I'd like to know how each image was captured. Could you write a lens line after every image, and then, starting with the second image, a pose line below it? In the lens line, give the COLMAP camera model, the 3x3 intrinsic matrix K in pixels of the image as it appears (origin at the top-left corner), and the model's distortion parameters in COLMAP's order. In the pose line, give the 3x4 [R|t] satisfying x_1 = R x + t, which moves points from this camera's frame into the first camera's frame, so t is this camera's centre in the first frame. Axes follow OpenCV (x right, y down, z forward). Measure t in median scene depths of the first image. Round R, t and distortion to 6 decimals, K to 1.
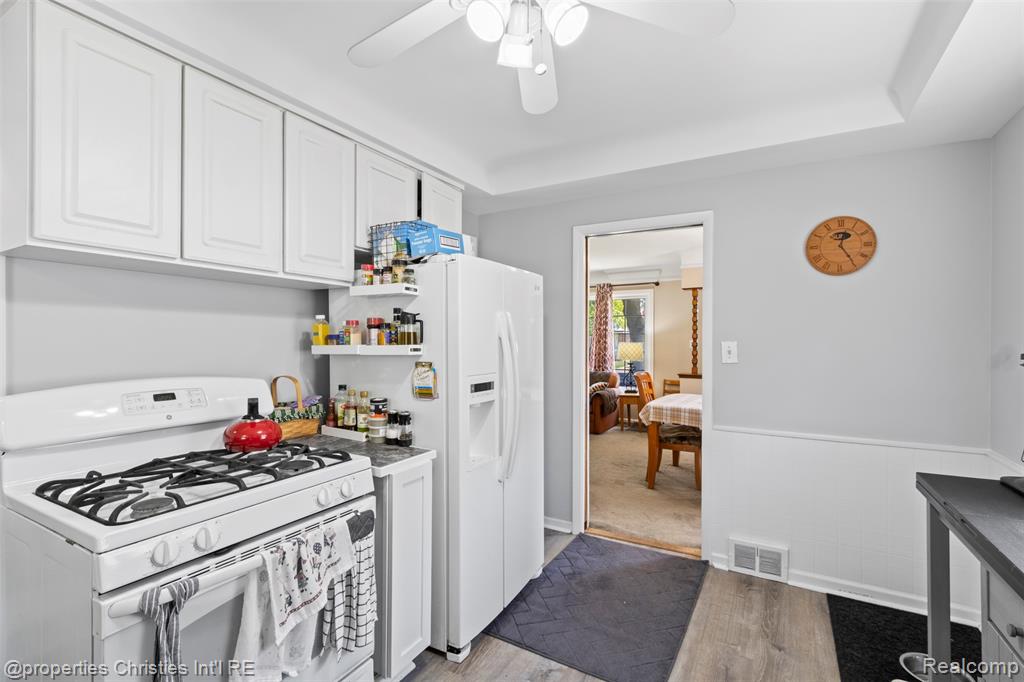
lens RADIAL K [[469.4, 0, 512.8], [0, 469.4, 342.1], [0, 0, 1]] dist [0.001219, 0.000354]
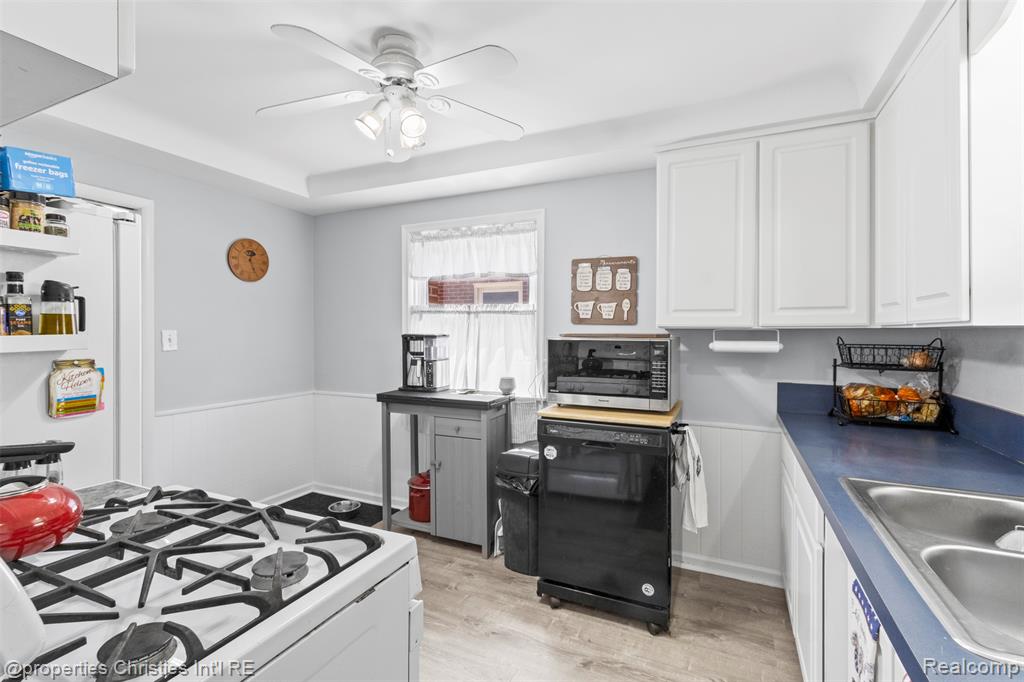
lens RADIAL K [[469.4, 0, 510.5], [0, 469.4, 332.8], [0, 0, 1]] dist [0.001219, 0.000354]
pose [[-0.080684, -0.003740, 0.996733, -0.723803], [0.001511, 0.999991, 0.003875, 0.001864], [-0.996739, 0.001819, -0.080678, 0.351836]]
